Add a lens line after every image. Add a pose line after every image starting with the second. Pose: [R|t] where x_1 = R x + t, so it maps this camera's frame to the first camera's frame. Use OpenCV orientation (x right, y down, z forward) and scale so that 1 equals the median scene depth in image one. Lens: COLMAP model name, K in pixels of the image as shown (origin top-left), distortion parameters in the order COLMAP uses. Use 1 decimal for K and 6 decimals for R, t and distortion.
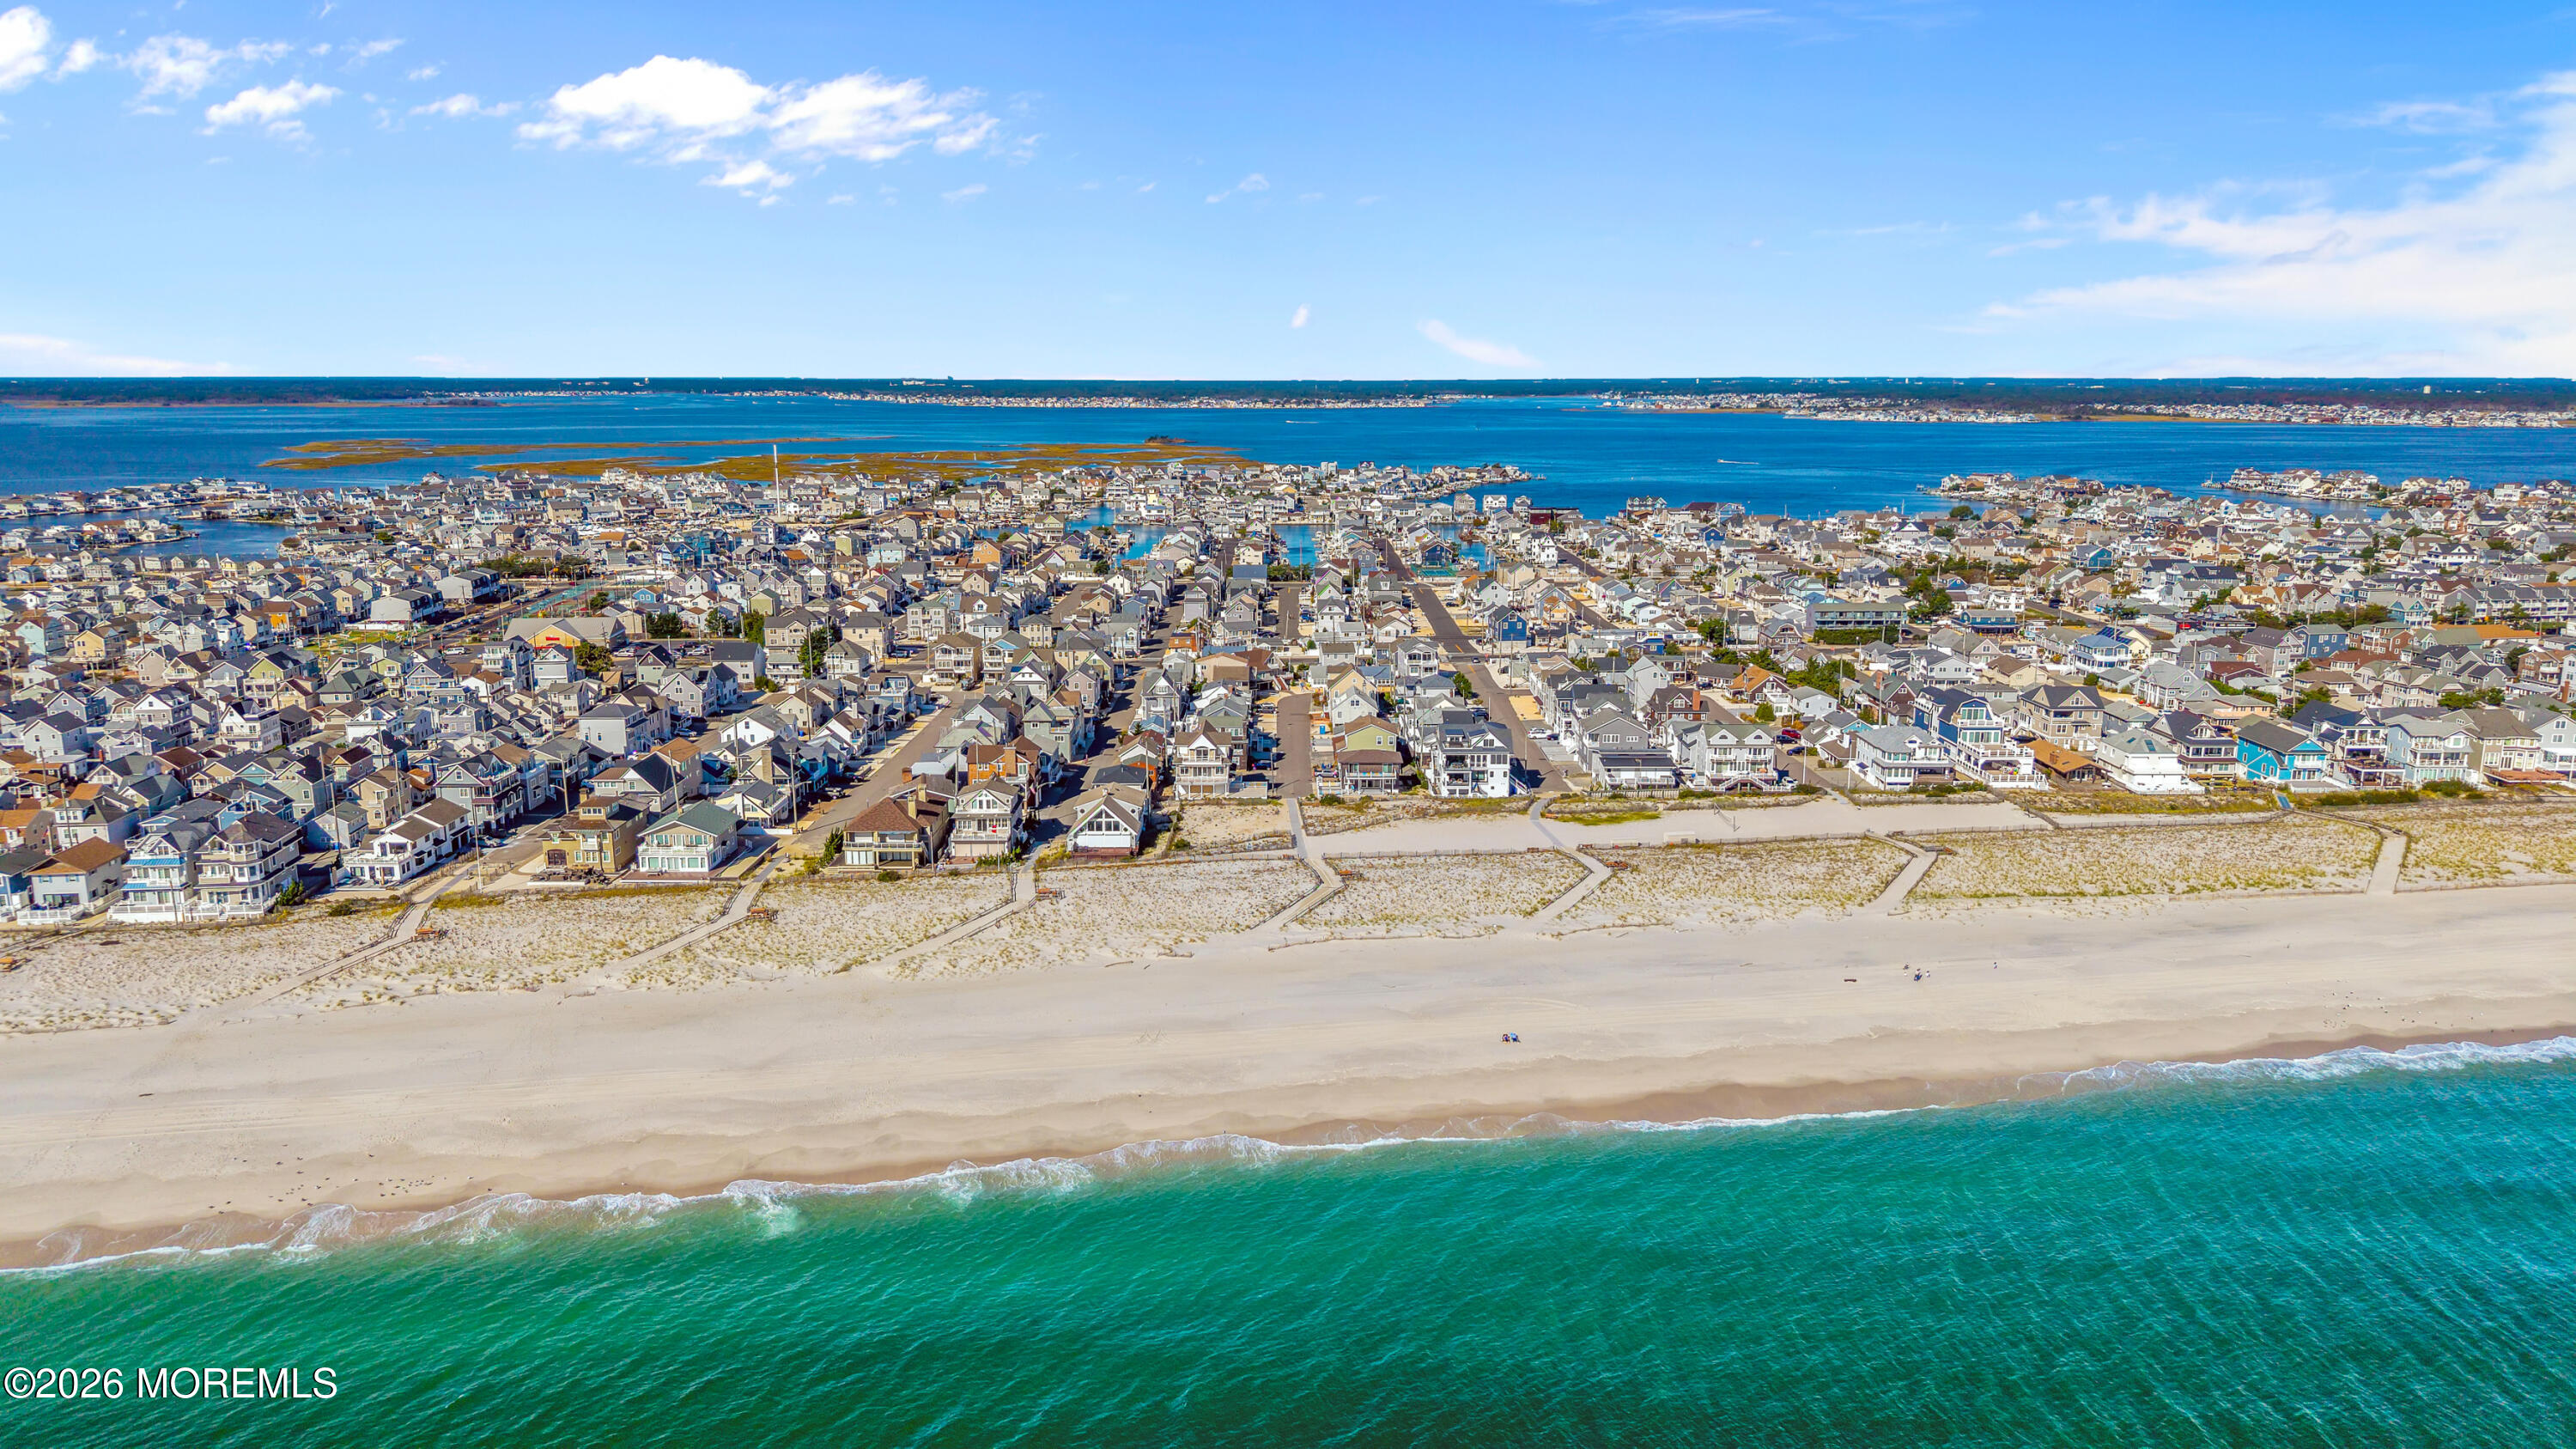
lens RADIAL K [[1720.5, 0, 1296.9], [0, 1720.5, 733.4], [0, 0, 1]] dist [0.056983, -0.072863]
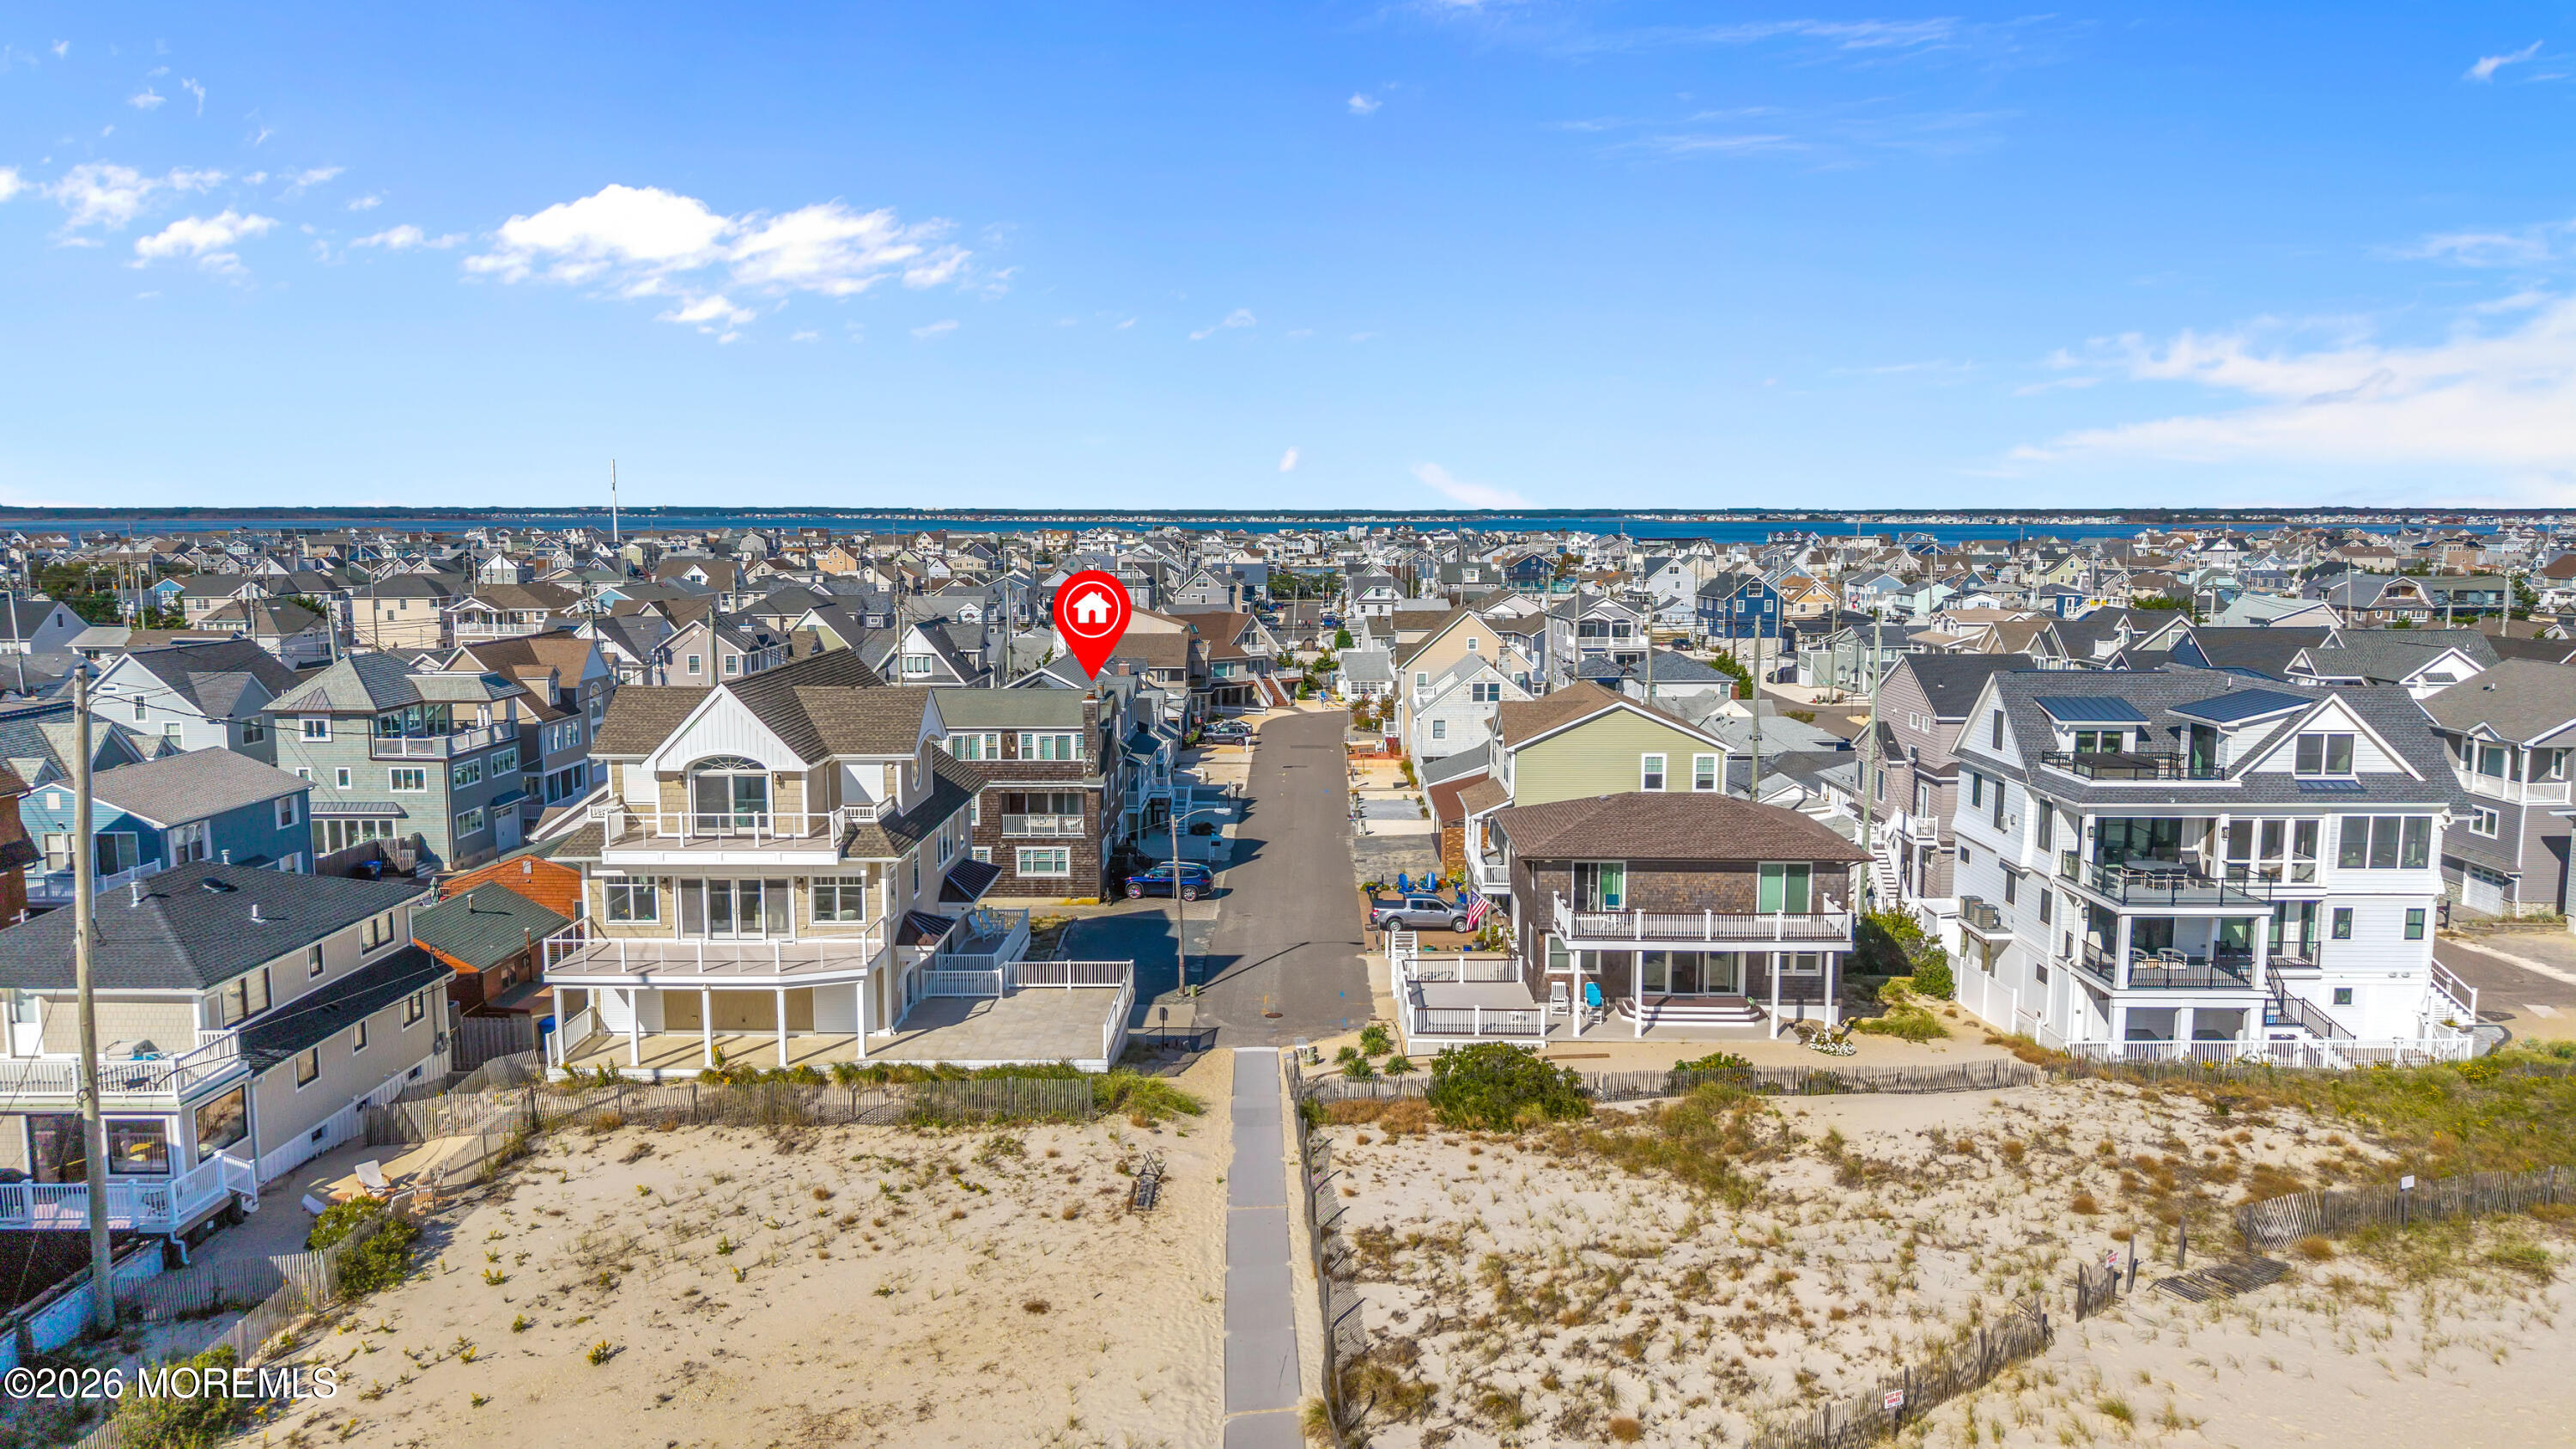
lens RADIAL K [[1720.5, 0, 1296.9], [0, 1720.5, 733.4], [0, 0, 1]] dist [0.056983, -0.072863]
pose [[0.999916, -0.000542, -0.012929, 0.002683], [-0.000442, 0.997109, -0.075985, 0.017617], [0.012933, 0.075984, 0.997025, 0.810326]]
